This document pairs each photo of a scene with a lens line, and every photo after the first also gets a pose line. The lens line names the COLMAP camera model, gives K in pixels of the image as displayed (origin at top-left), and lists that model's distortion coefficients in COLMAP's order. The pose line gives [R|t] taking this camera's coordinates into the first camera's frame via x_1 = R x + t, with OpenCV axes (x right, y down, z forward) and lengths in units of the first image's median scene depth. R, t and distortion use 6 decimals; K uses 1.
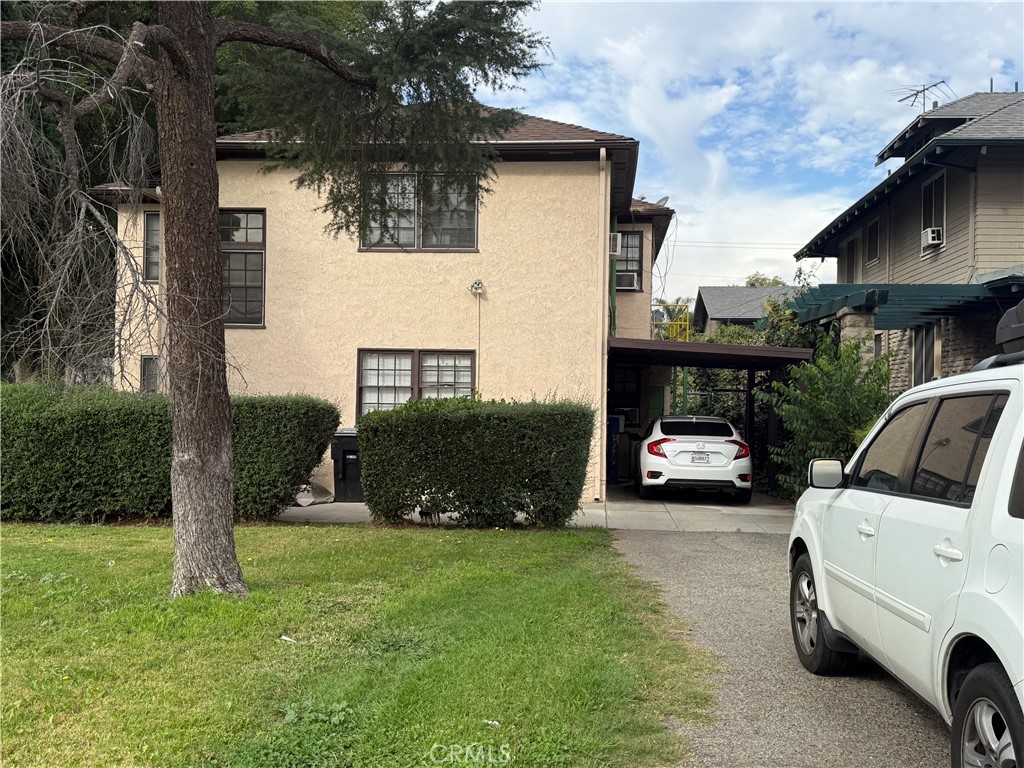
lens RADIAL K [[1049.3, 0, 512.1], [0, 1049.3, 386.8], [0, 0, 1]] dist [0.050348, 0.000000]
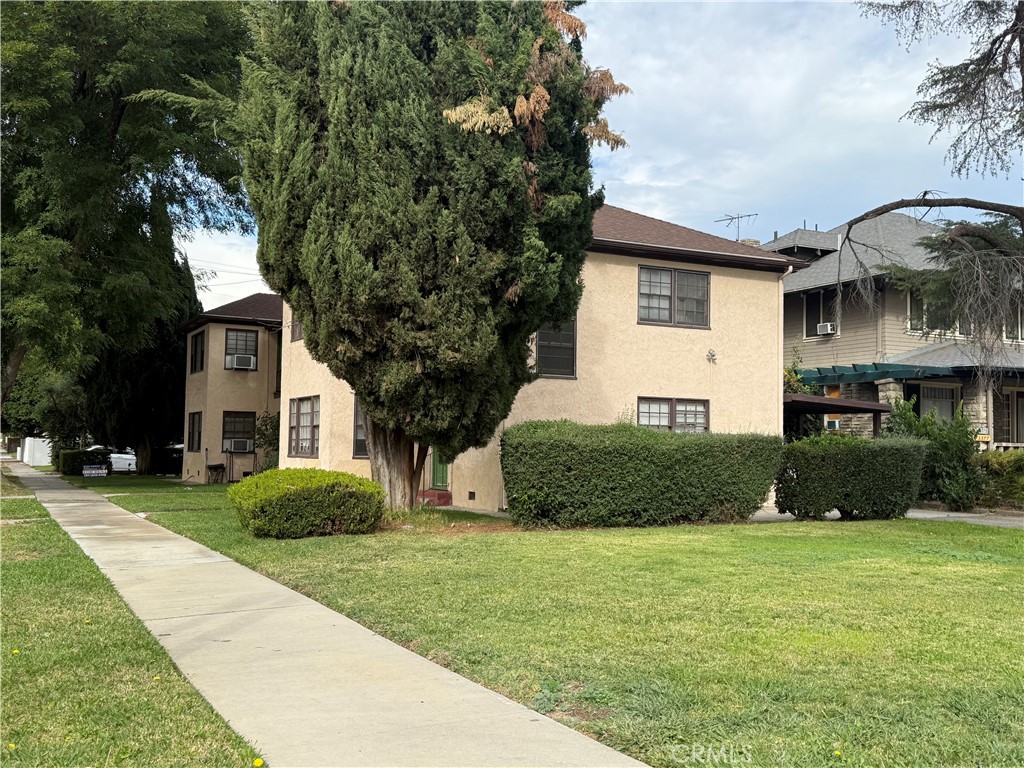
lens RADIAL K [[1049.3, 0, 511.5], [0, 1049.3, 383.9], [0, 0, 1]] dist [0.050348, 0.000000]
pose [[0.838986, 0.028077, 0.543429, -1.003494], [-0.010019, 0.999296, -0.036161, -0.002920], [-0.544061, 0.024894, 0.838676, -0.025052]]
